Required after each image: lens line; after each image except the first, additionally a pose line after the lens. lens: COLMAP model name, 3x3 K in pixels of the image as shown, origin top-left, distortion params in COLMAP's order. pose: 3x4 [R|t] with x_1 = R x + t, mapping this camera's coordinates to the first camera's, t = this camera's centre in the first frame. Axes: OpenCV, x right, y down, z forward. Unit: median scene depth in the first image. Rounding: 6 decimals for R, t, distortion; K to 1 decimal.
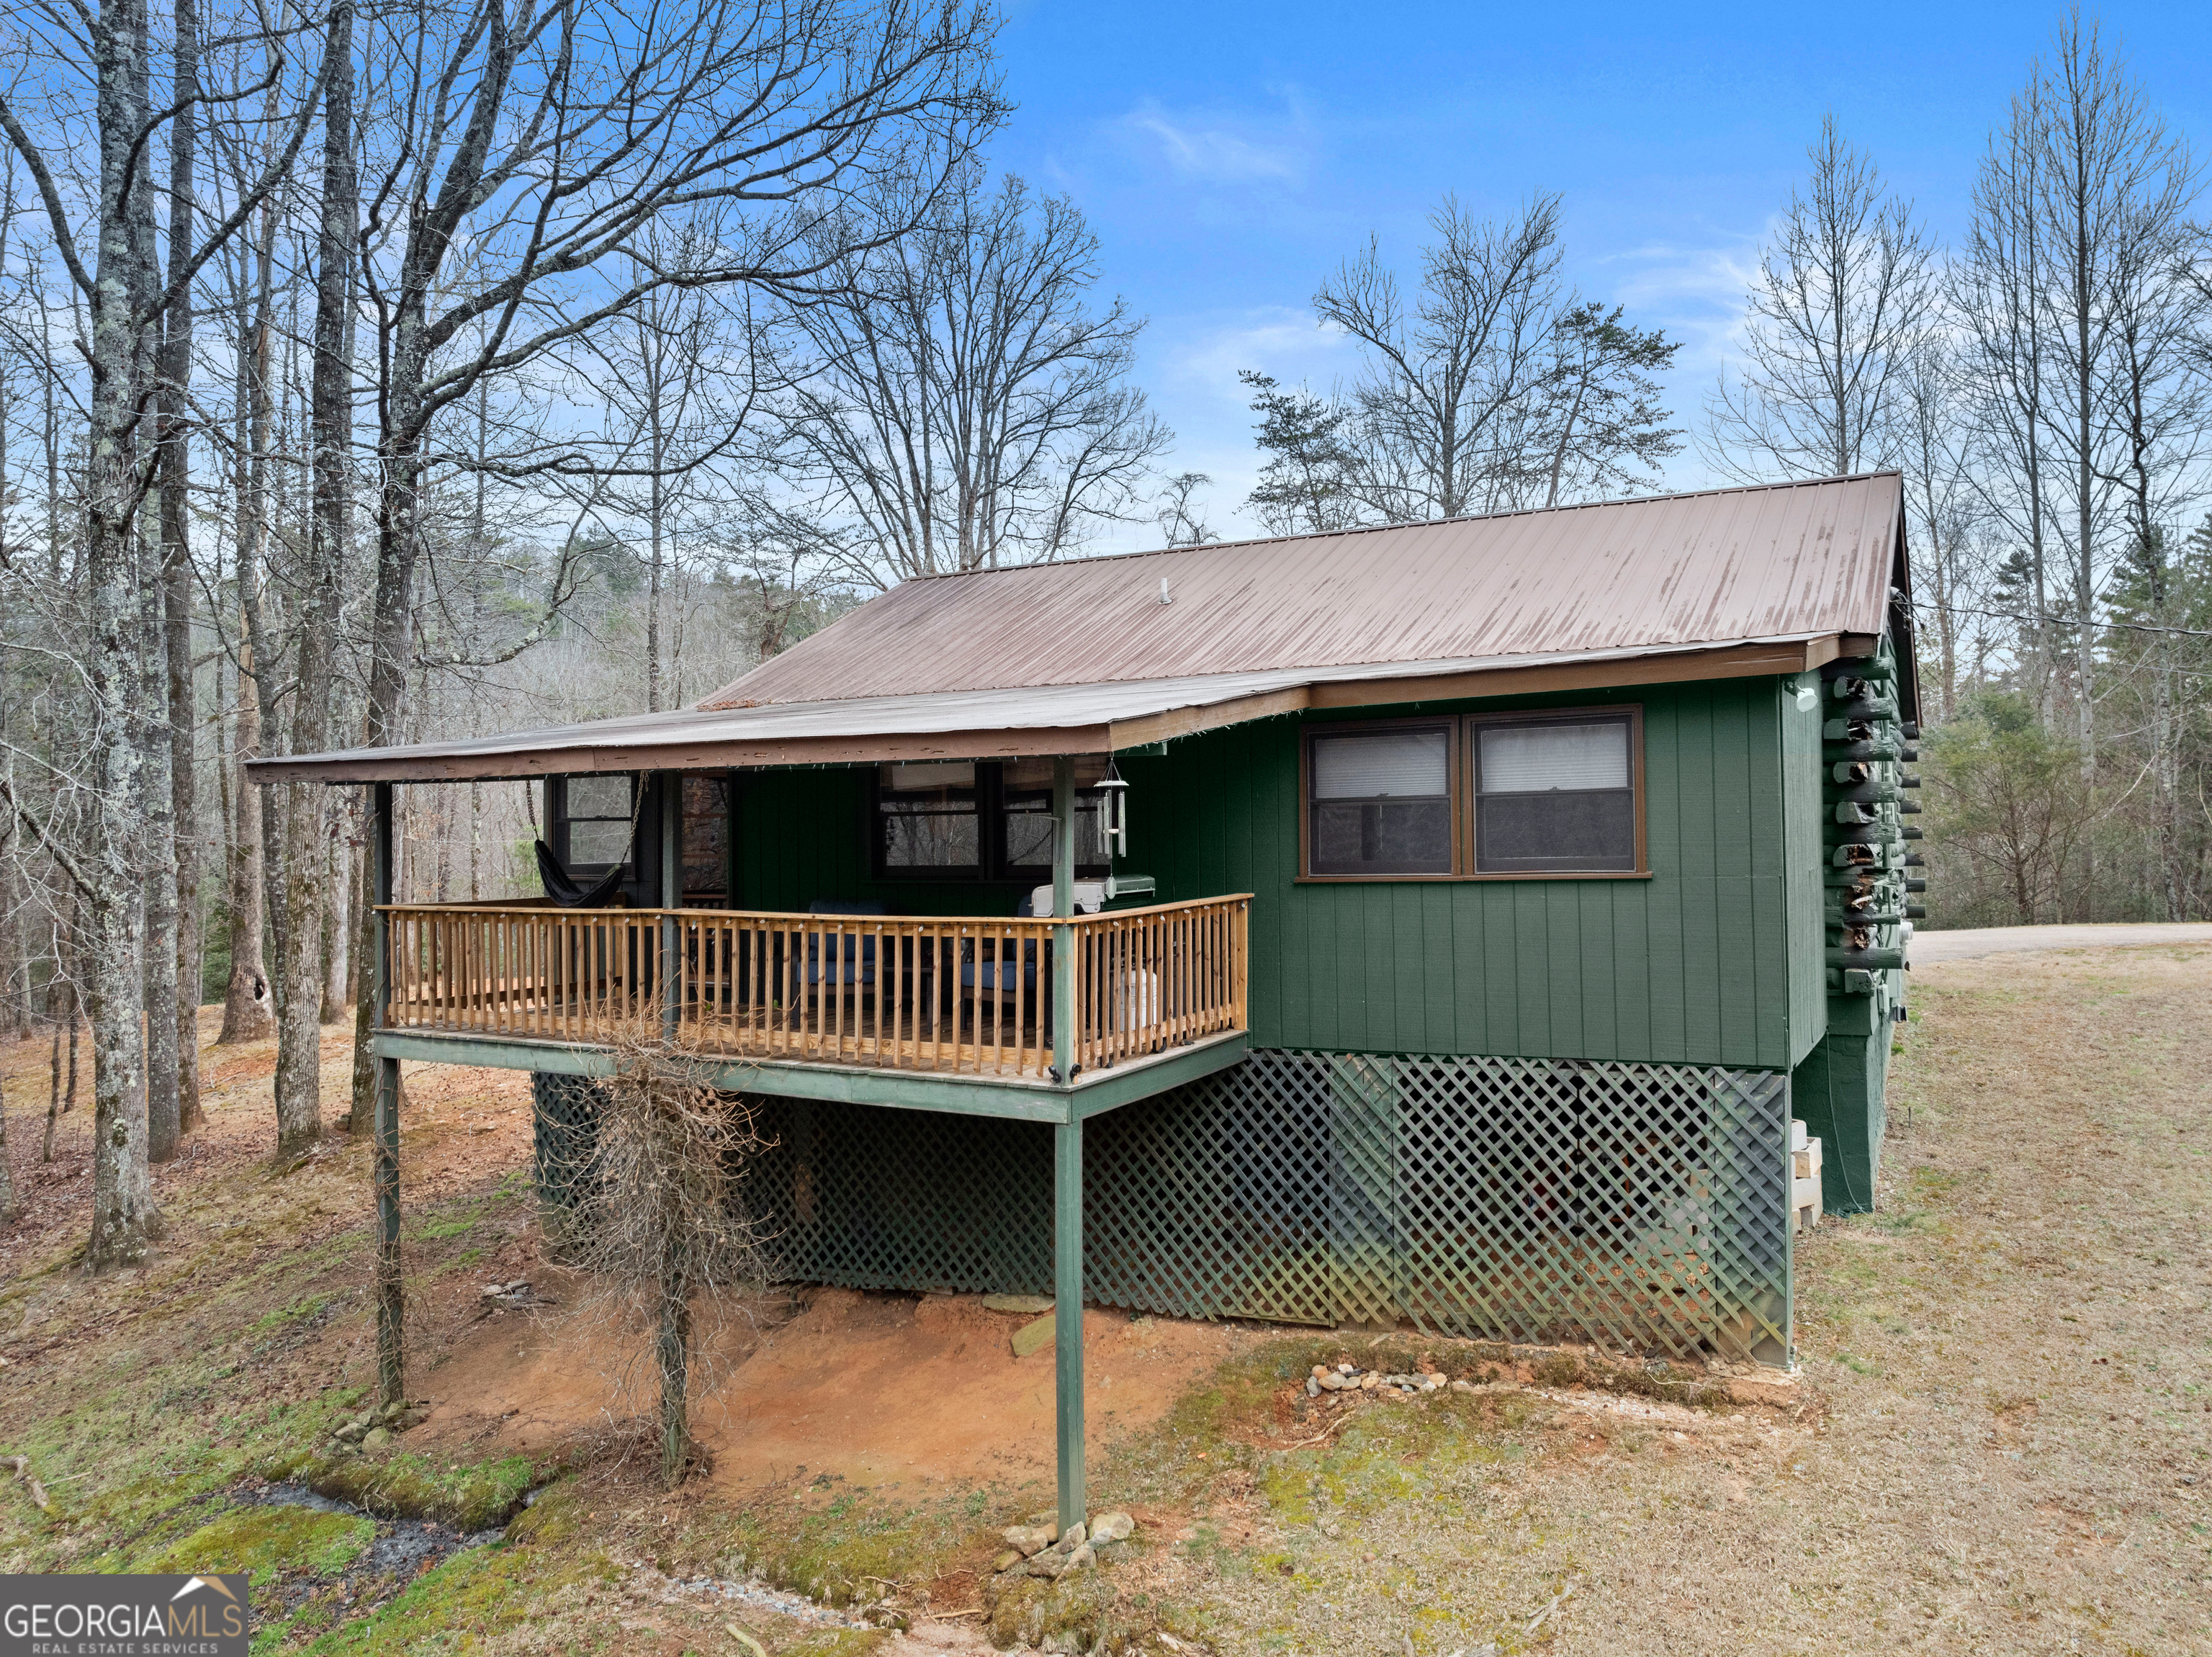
lens RADIAL K [[1554.4, 0, 1106.7], [0, 1554.4, 832.0], [0, 0, 1]] dist [-0.009665, 0.002060]
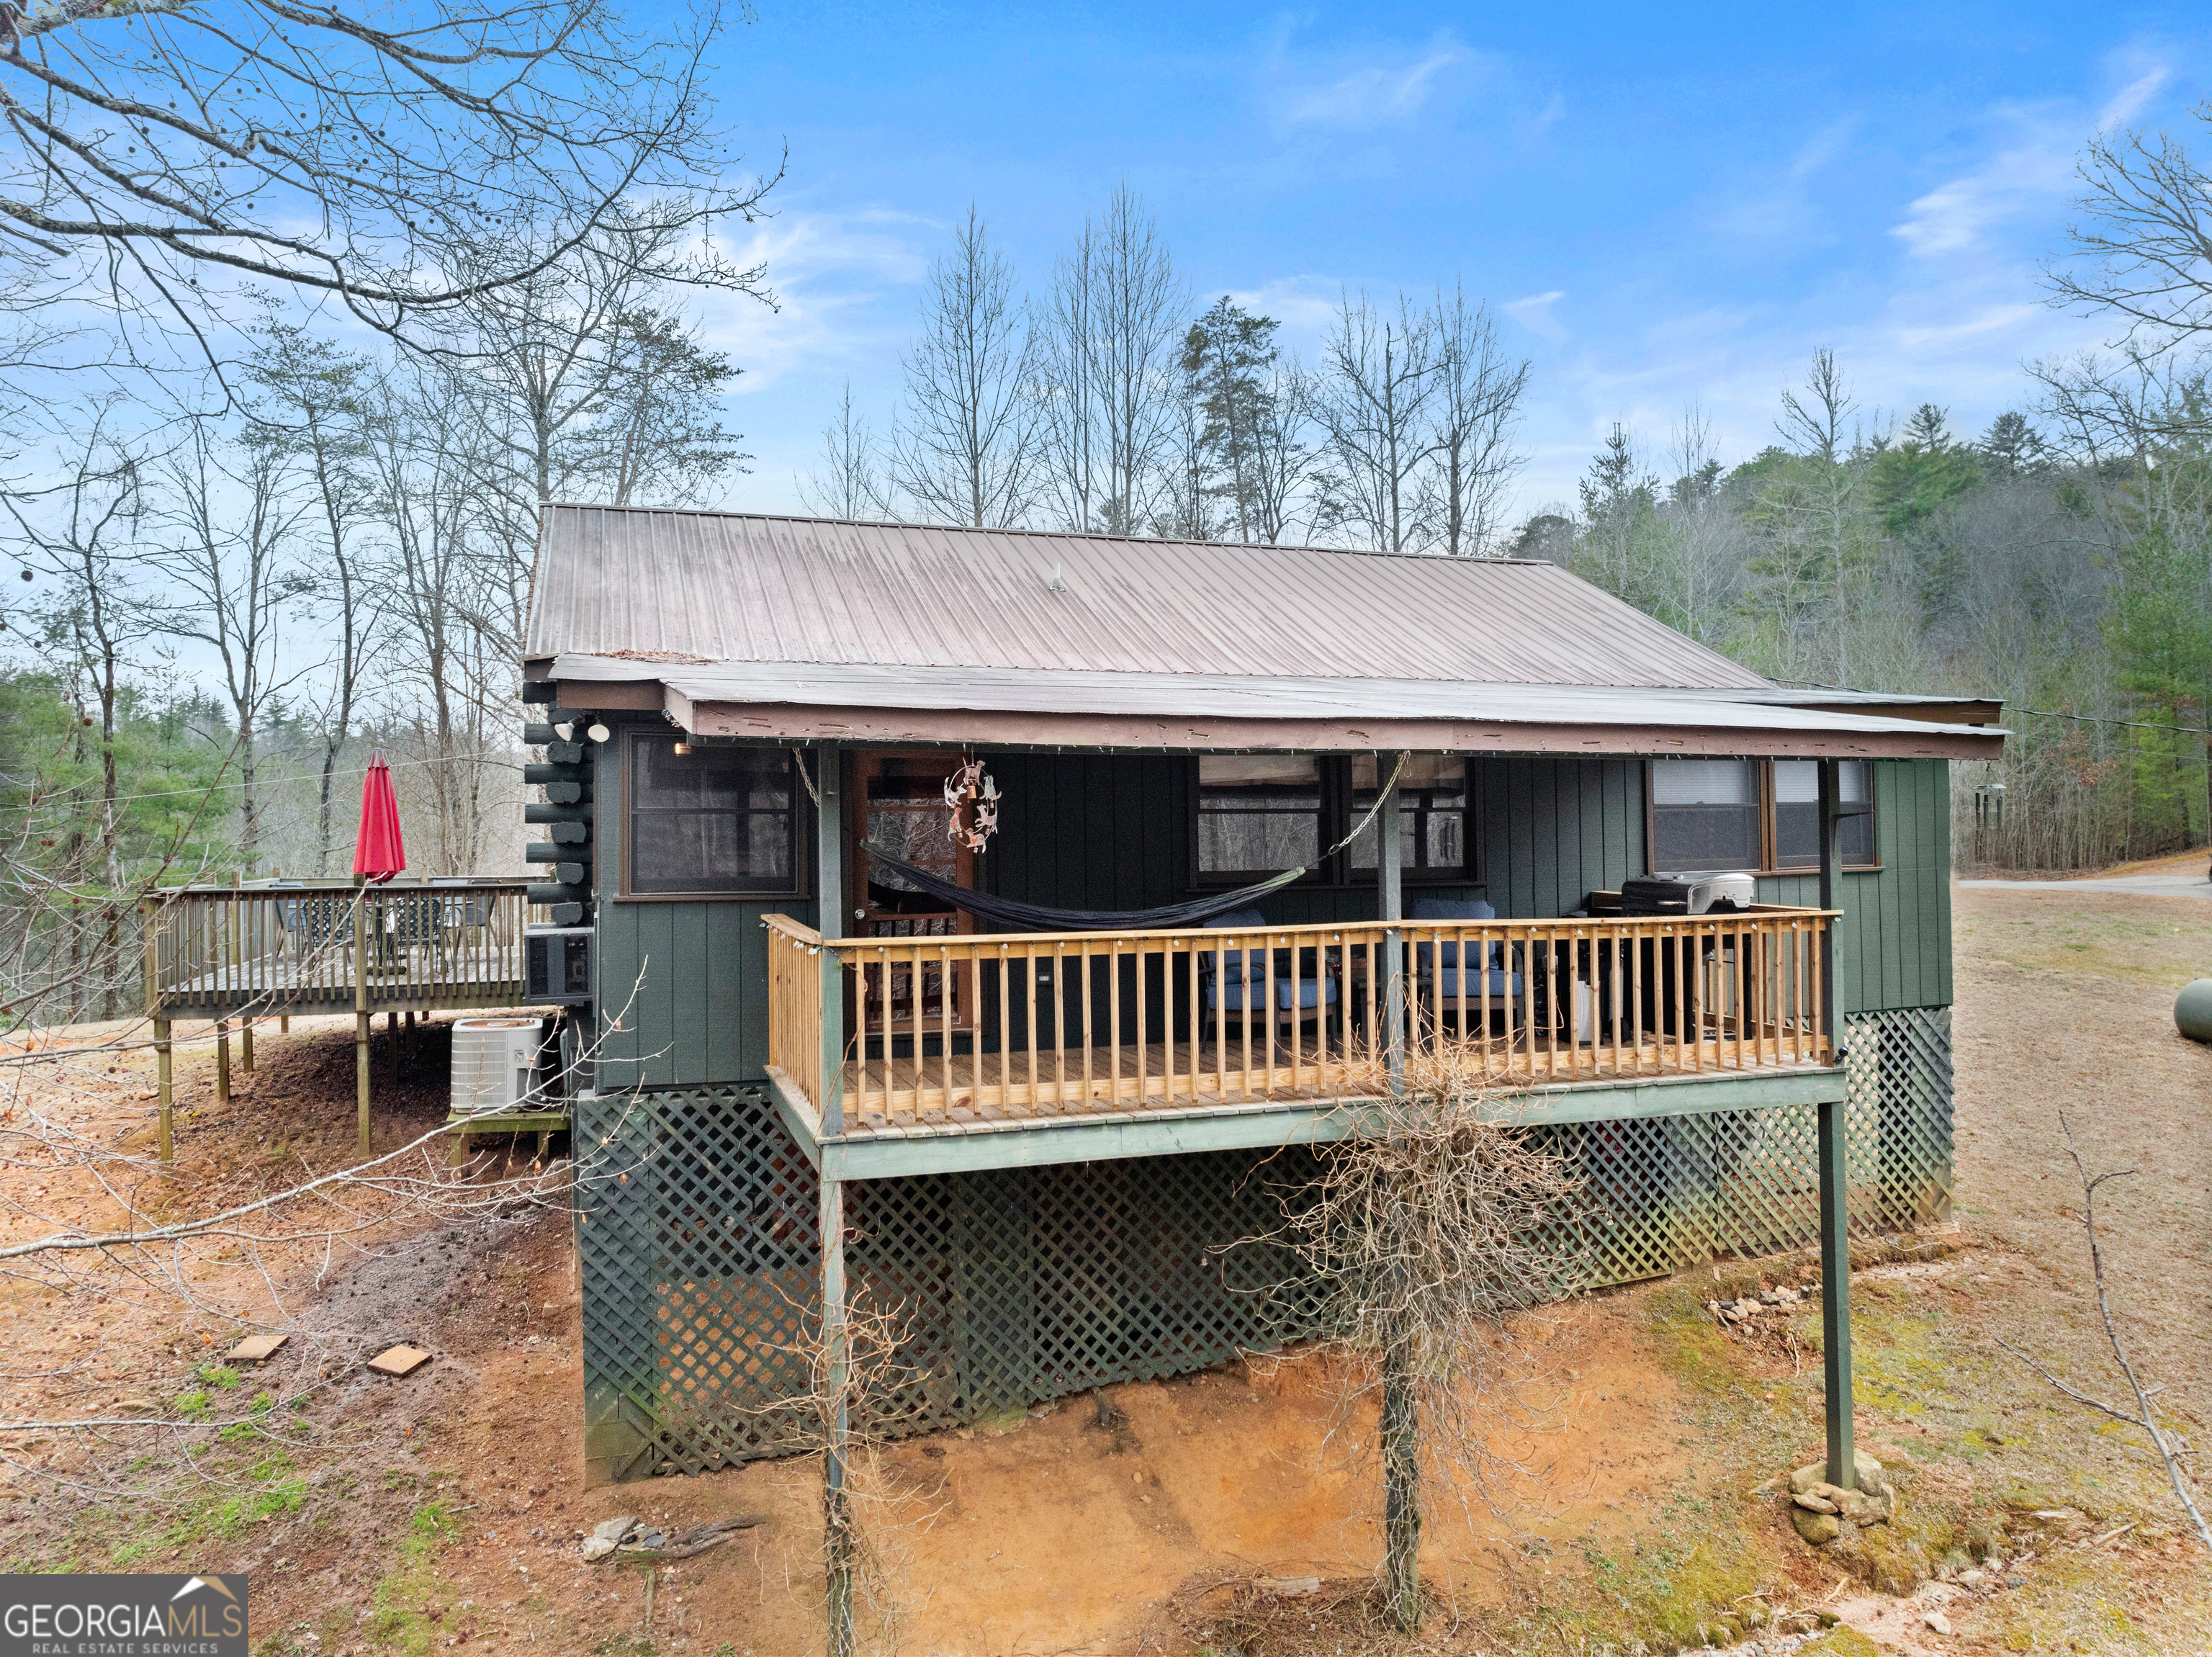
lens RADIAL K [[1554.4, 0, 1106.4], [0, 1554.4, 827.1], [0, 0, 1]] dist [-0.009665, 0.002060]
pose [[0.669329, 0.011138, 0.742883, -0.850807], [-0.000930, 0.999899, -0.014153, 0.010131], [-0.742966, 0.008782, 0.669272, 0.484160]]
